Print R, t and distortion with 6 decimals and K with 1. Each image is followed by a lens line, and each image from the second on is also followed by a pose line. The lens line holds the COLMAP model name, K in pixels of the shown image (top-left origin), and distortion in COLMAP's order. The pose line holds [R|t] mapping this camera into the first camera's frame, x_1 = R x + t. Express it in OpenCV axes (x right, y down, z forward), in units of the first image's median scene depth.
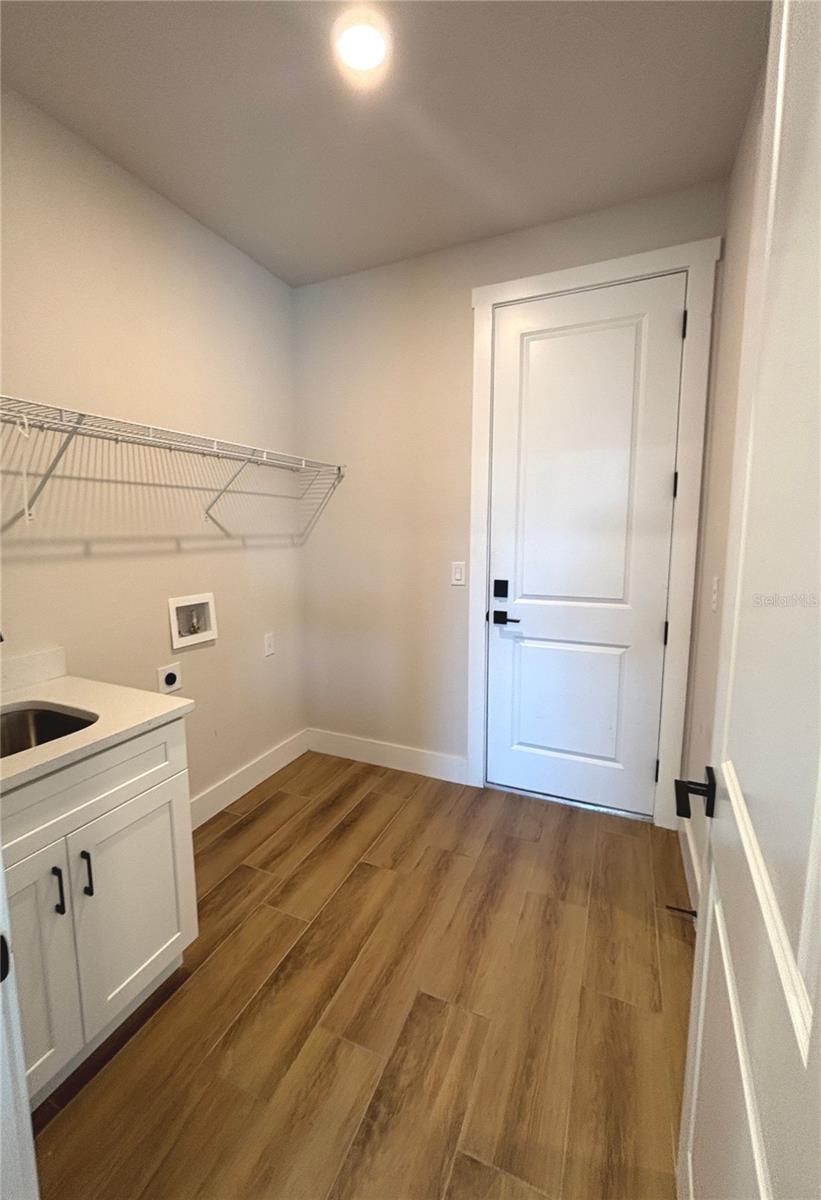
lens RADIAL K [[526.7, 0, 381.7], [0, 526.7, 596.7], [0, 0, 1]] dist [-0.001486, -0.000247]
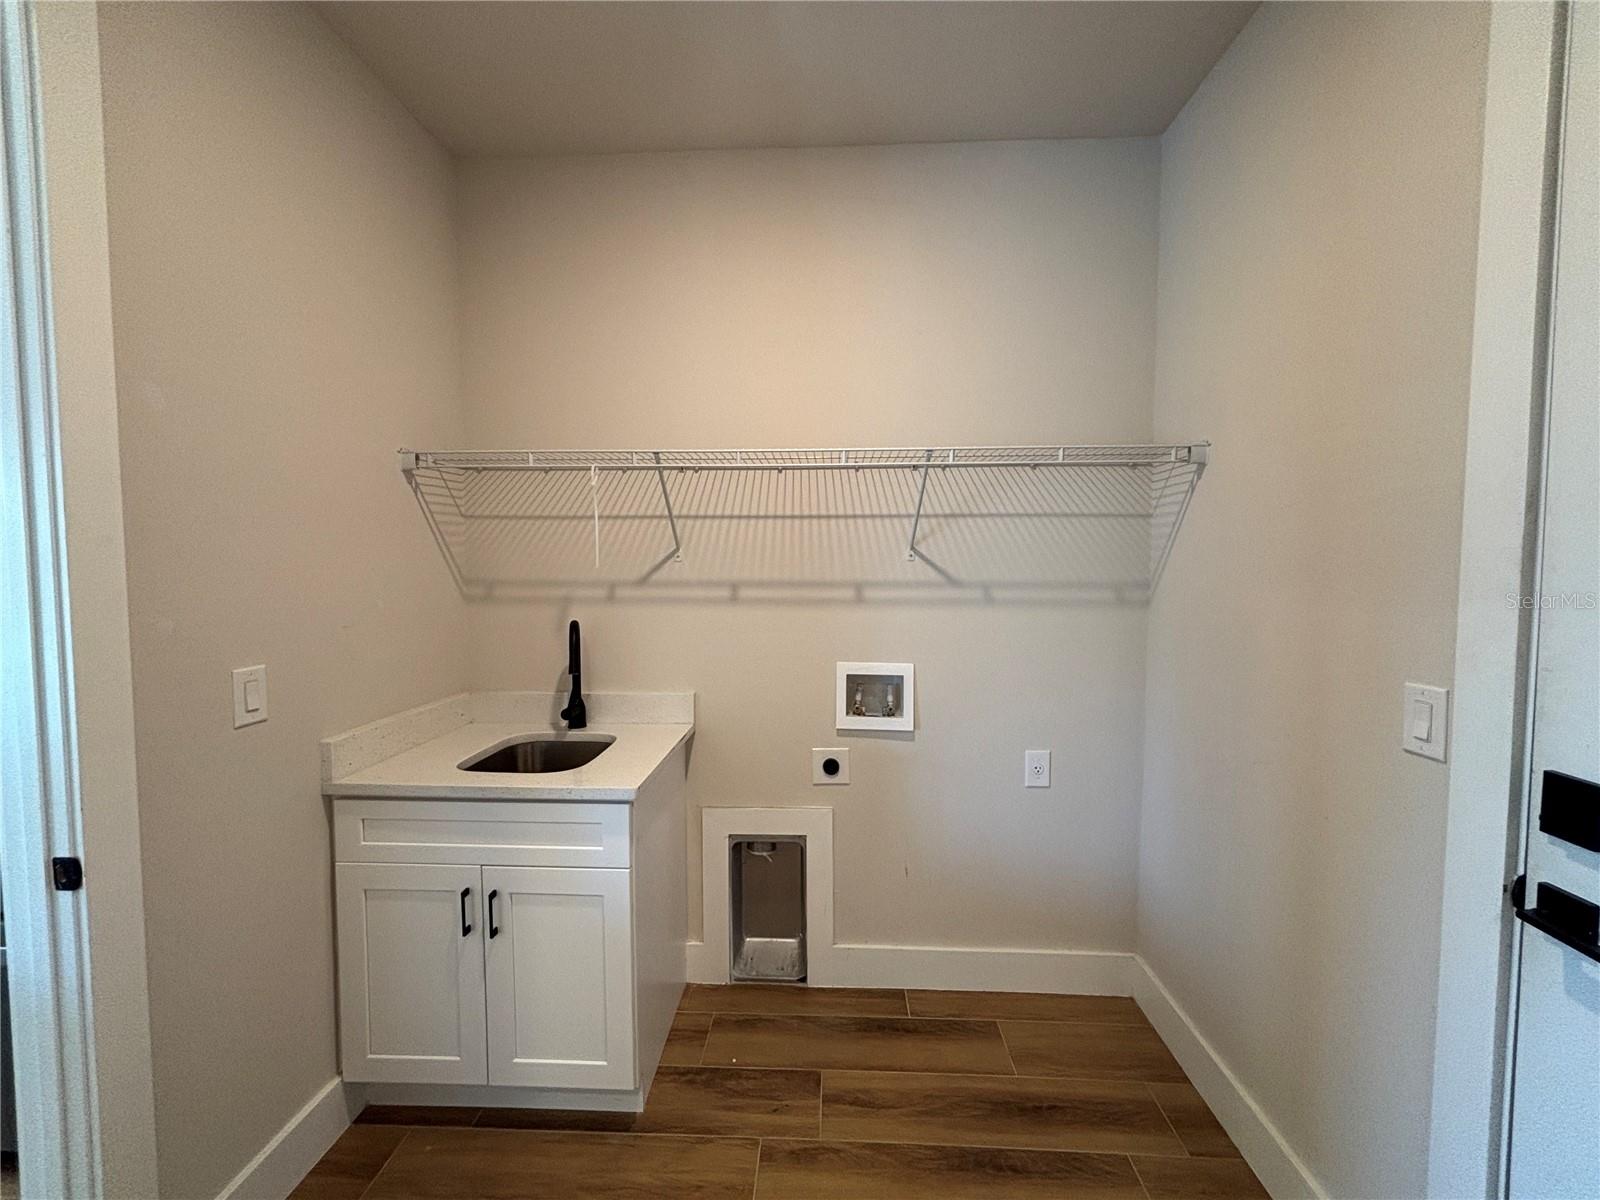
lens RADIAL K [[652.8, 0, 805.0], [0, 652.8, 598.8], [0, 0, 1]] dist [0.002187, -0.000454]
pose [[0.359876, 0.051606, -0.931572, 0.443229], [-0.124118, 0.992243, 0.007018, -0.085518], [0.924708, 0.113099, 0.363489, 0.580111]]
